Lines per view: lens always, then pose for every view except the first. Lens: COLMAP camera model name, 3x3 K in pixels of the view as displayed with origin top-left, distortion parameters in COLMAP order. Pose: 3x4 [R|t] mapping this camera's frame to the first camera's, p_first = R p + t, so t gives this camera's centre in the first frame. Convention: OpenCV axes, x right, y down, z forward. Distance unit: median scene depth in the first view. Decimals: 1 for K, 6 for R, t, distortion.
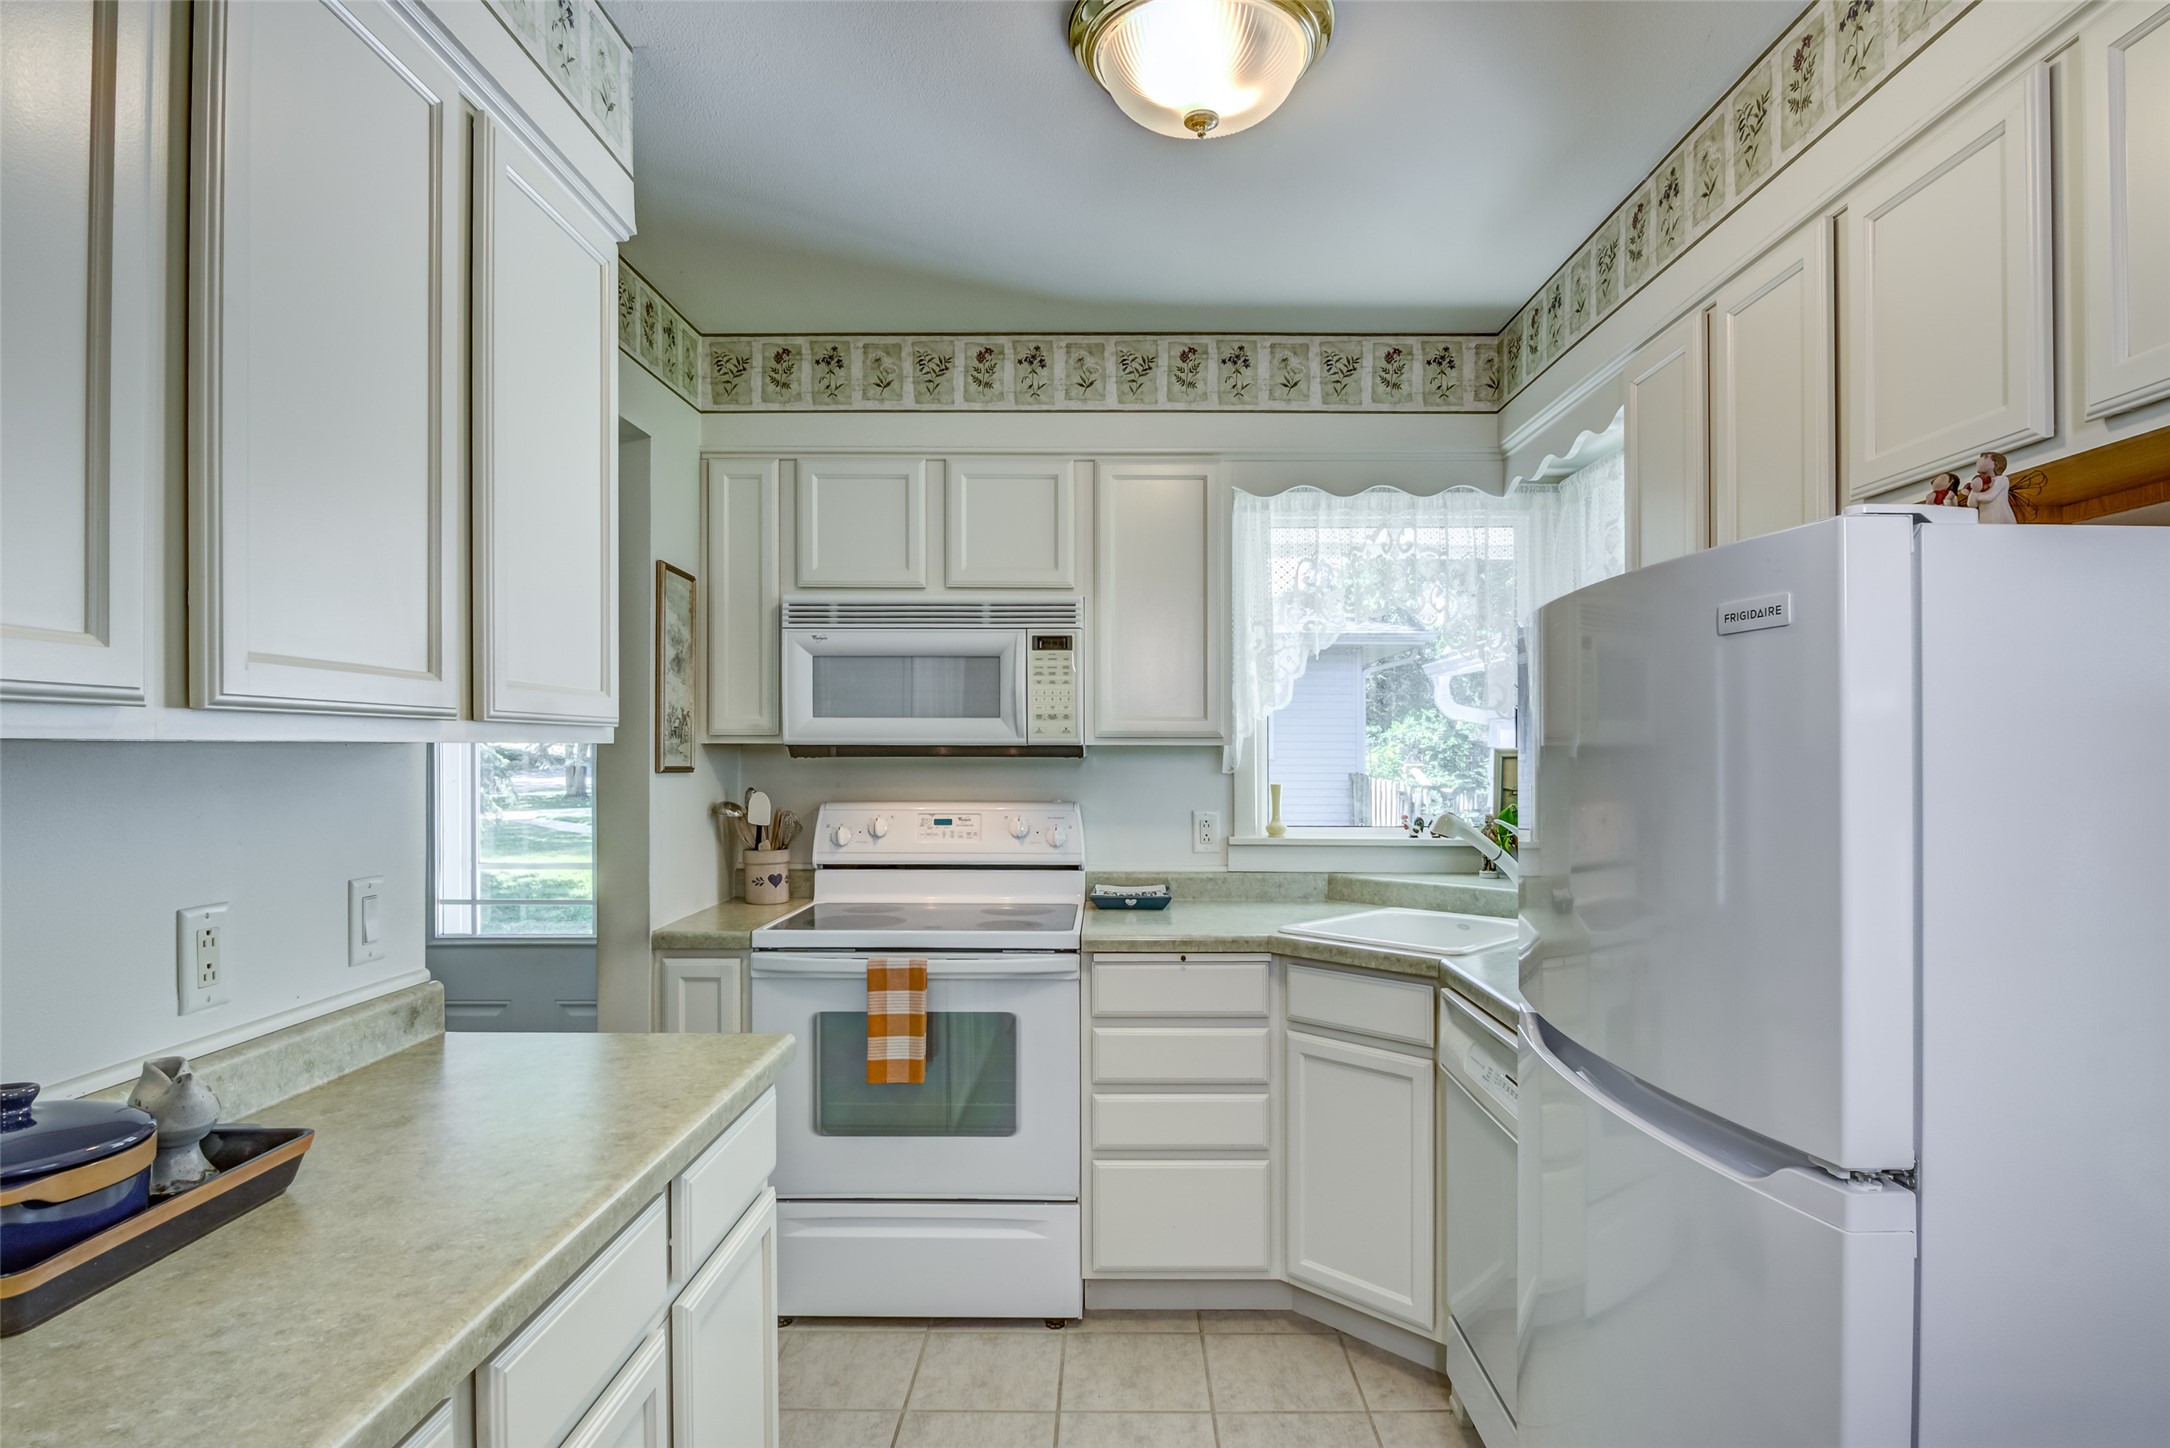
lens RADIAL K [[1158.3, 0, 1104.4], [0, 1158.3, 755.3], [0, 0, 1]] dist [-0.008435, -0.008848]
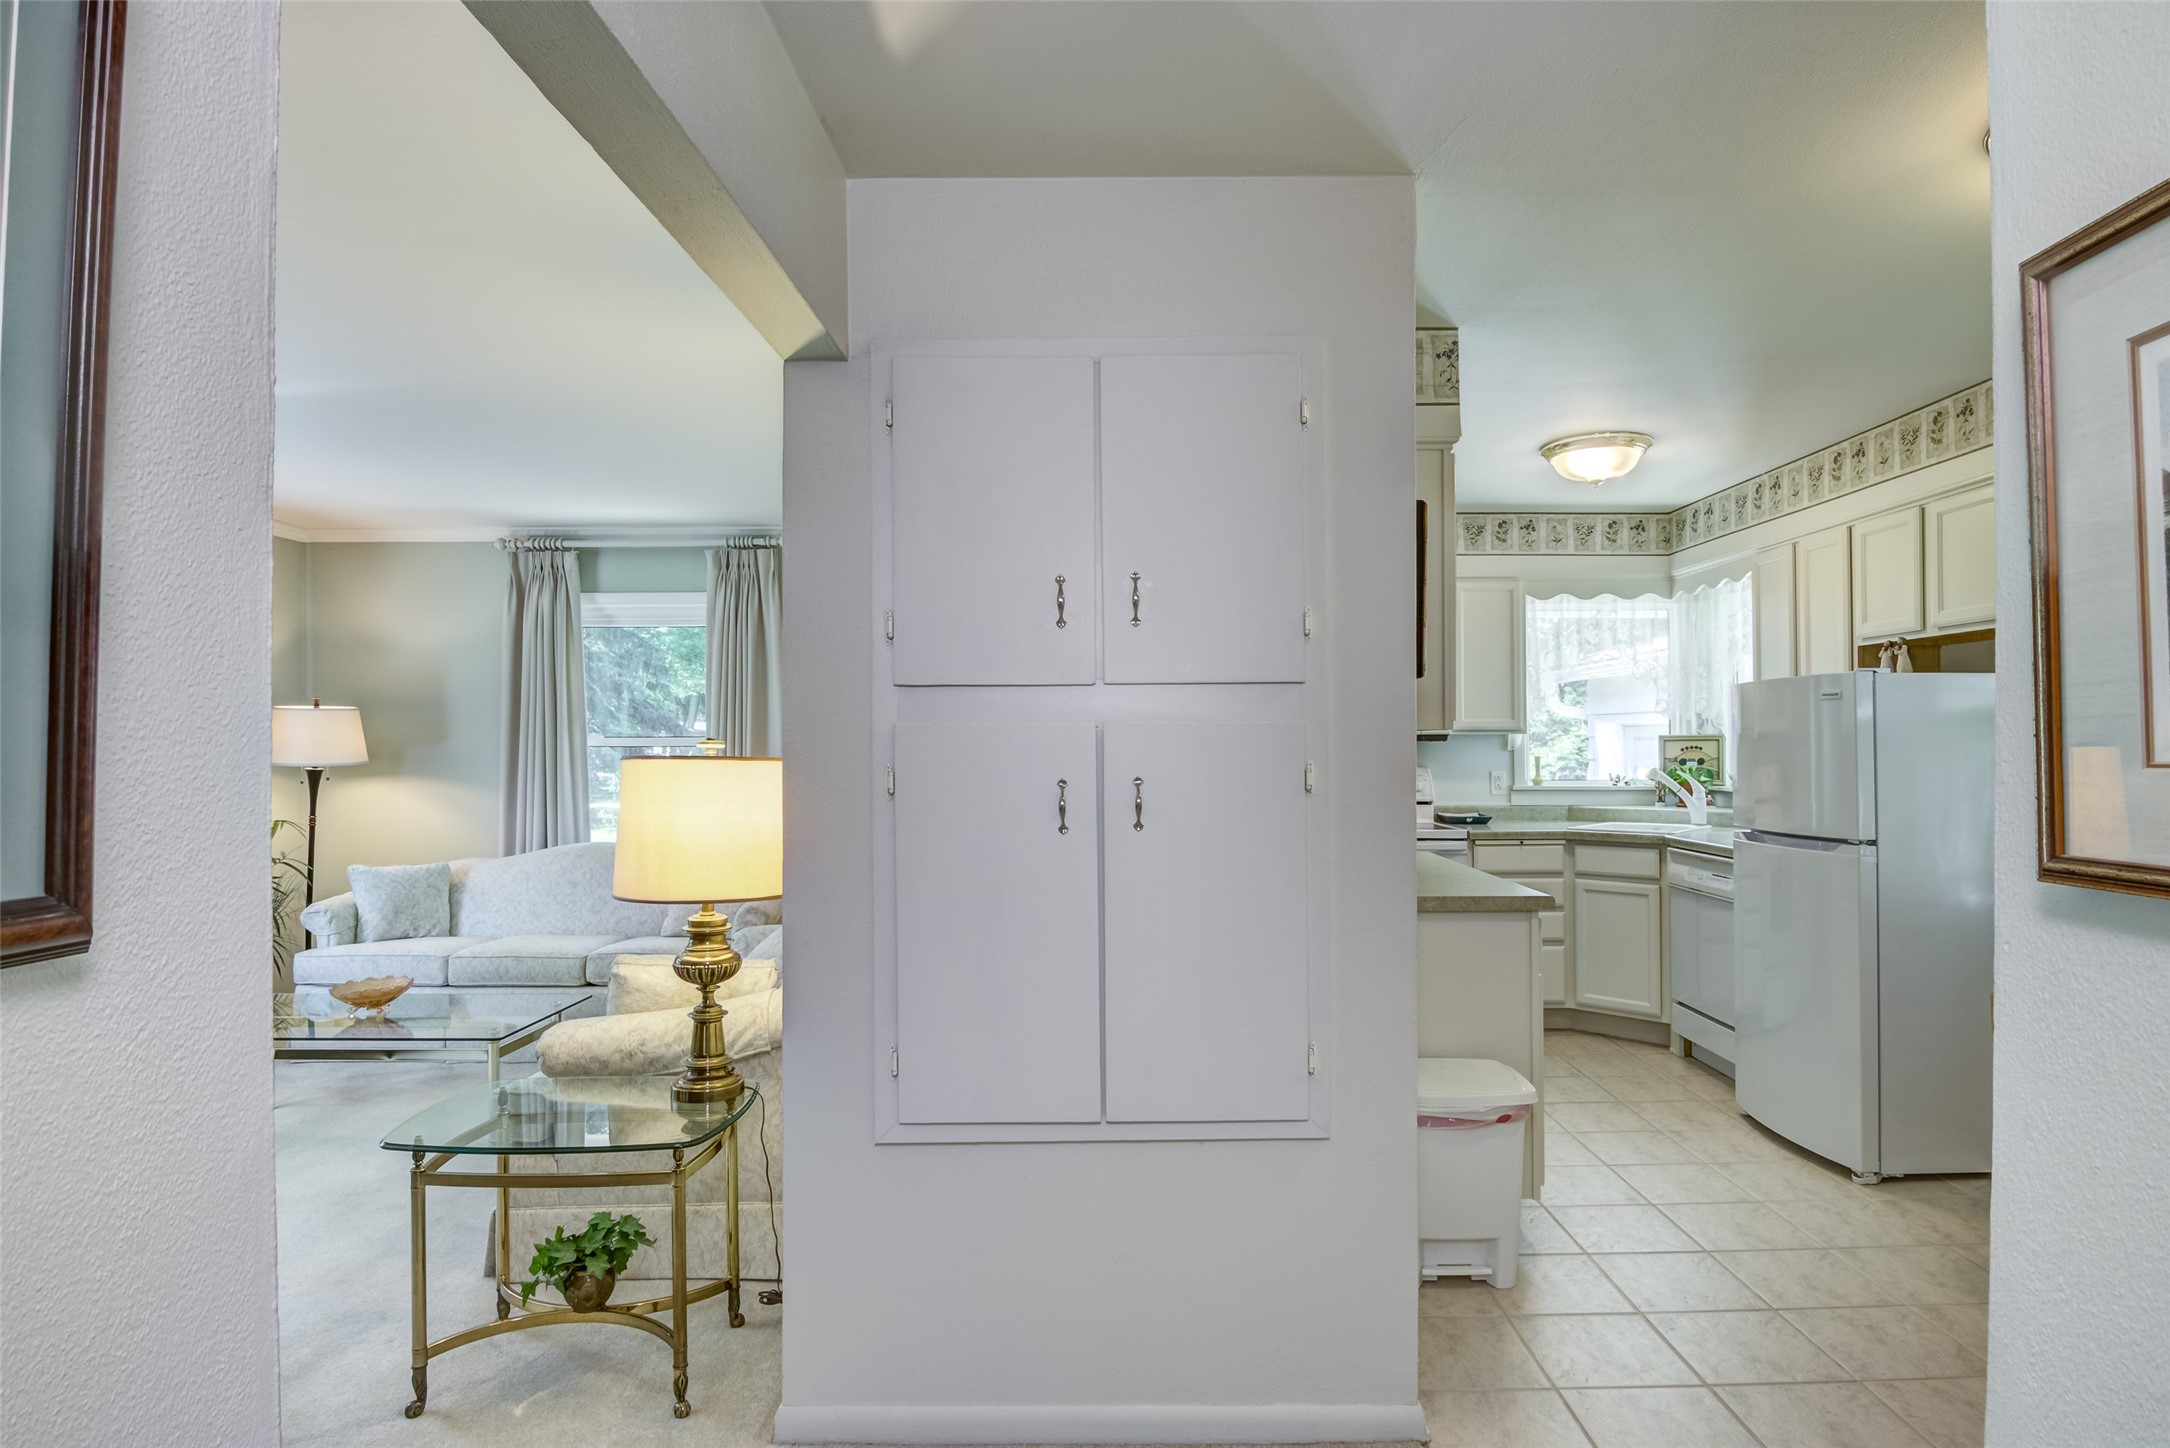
lens RADIAL K [[1158.3, 0, 1118.6], [0, 1158.3, 733.9], [0, 0, 1]] dist [-0.008435, -0.008848]
pose [[0.999987, -0.004868, 0.001252, -0.560733], [0.004883, 0.999910, -0.012512, 0.011679], [-0.001191, 0.012518, 0.999921, -0.874760]]
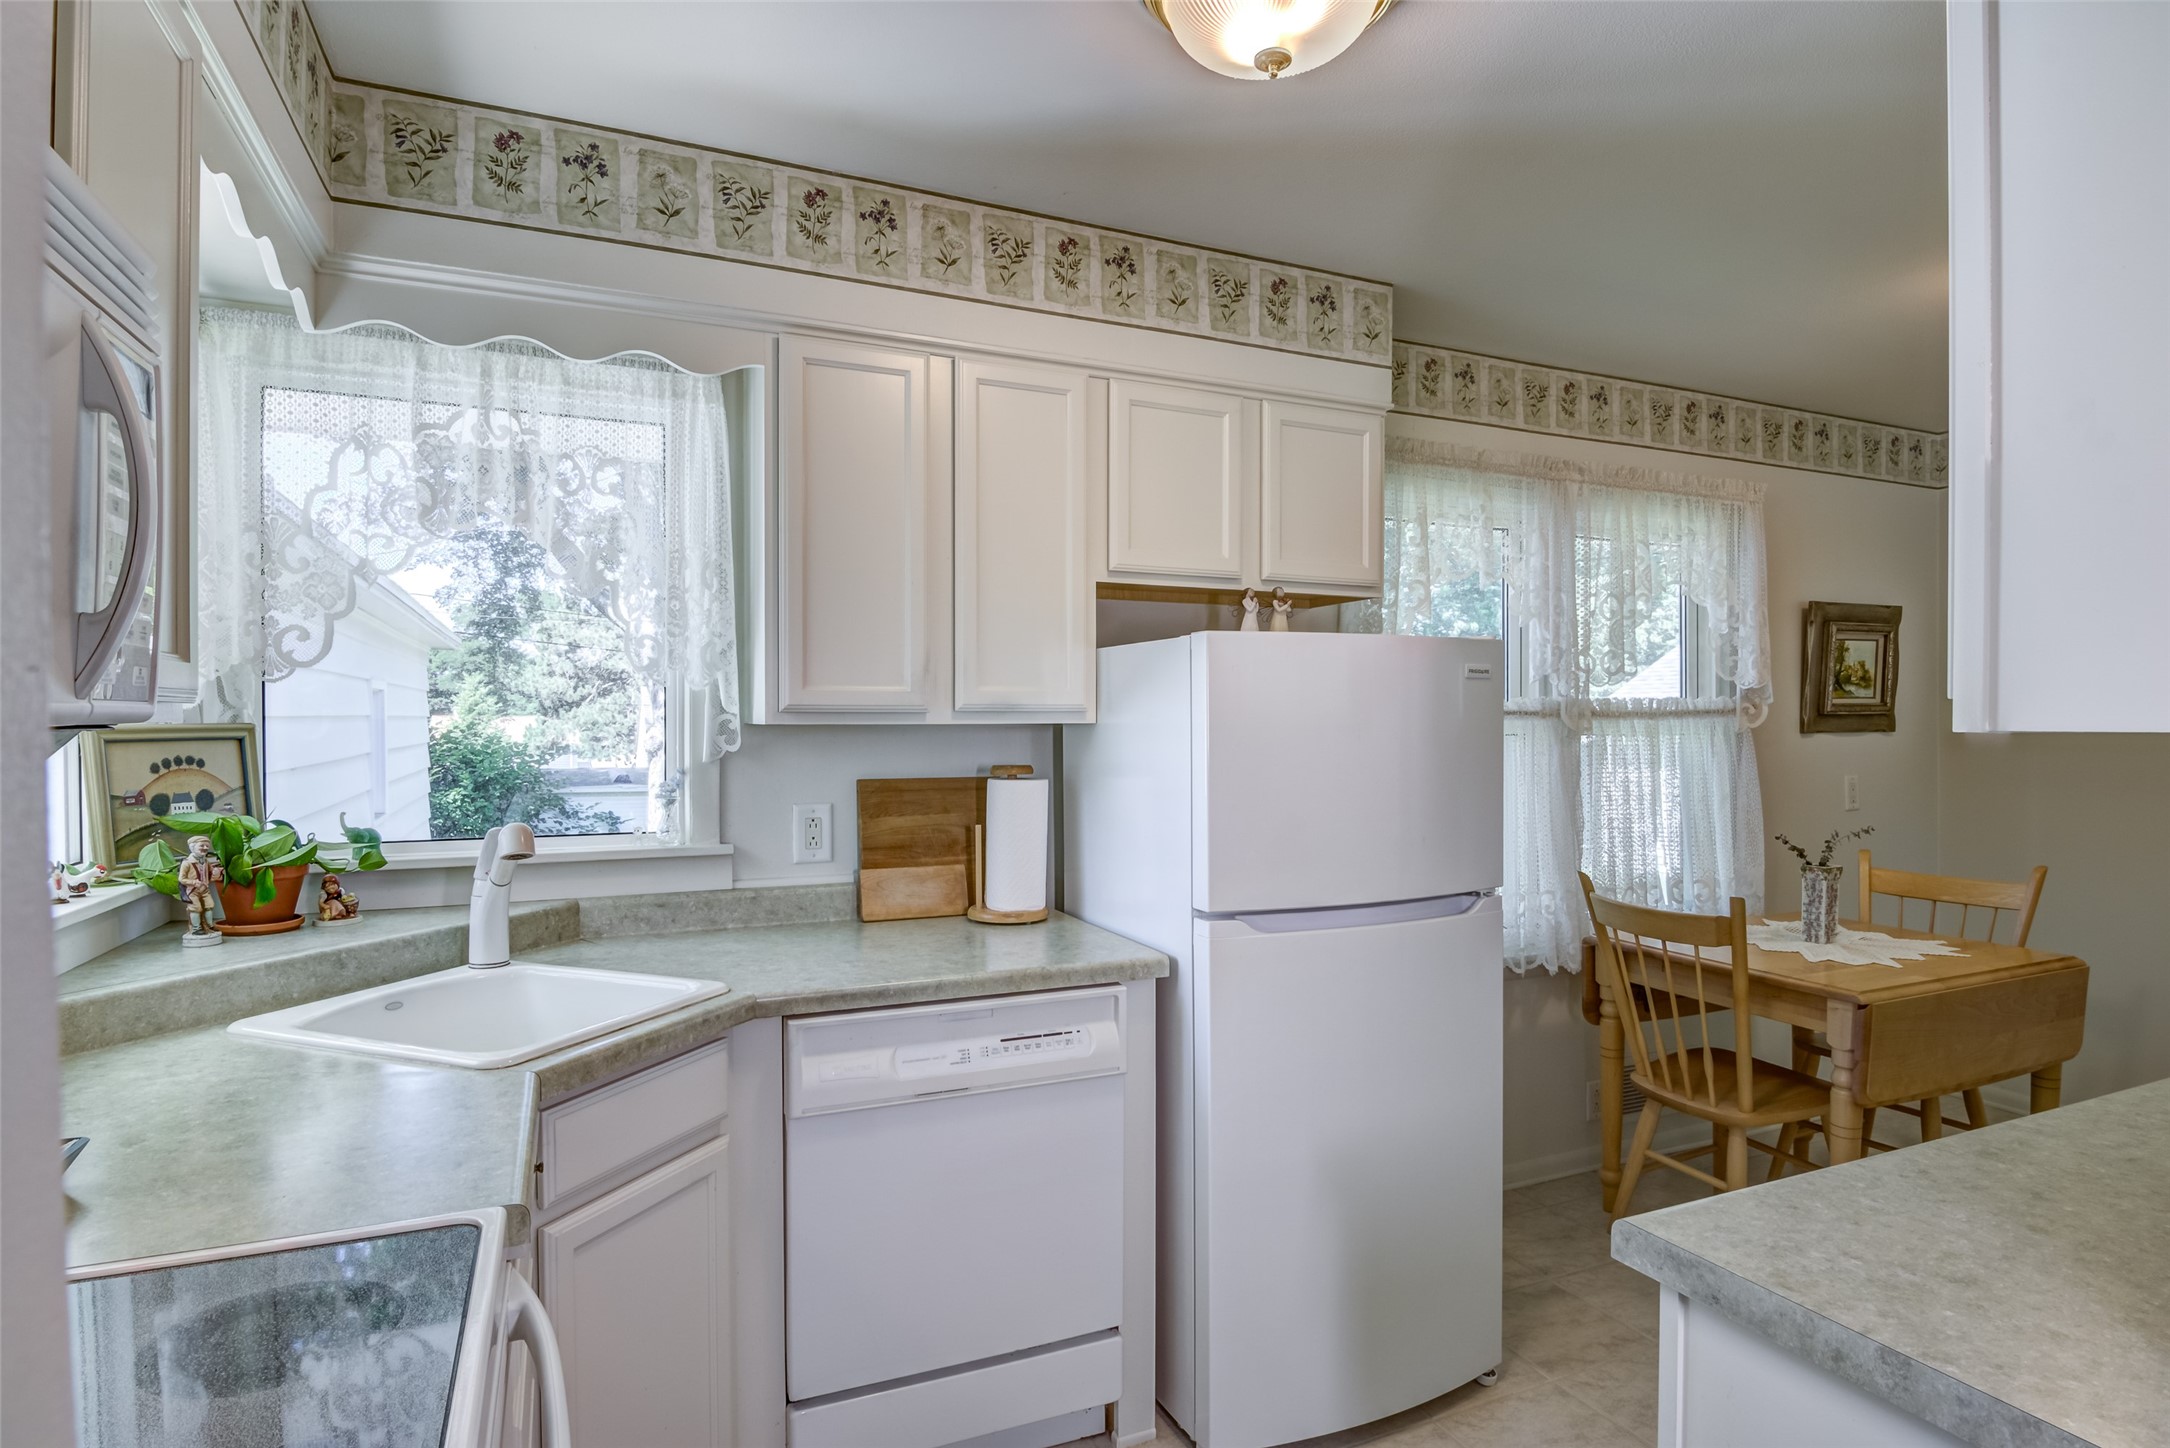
lens RADIAL K [[1158.3, 0, 1085.6], [0, 1158.3, 735.9], [0, 0, 1]] dist [-0.008435, -0.008848]
pose [[-0.420269, -0.011112, 0.907331, -0.418120], [0.002771, 0.999905, 0.013530, -0.007949], [-0.907395, 0.008201, -0.420198, 0.907128]]
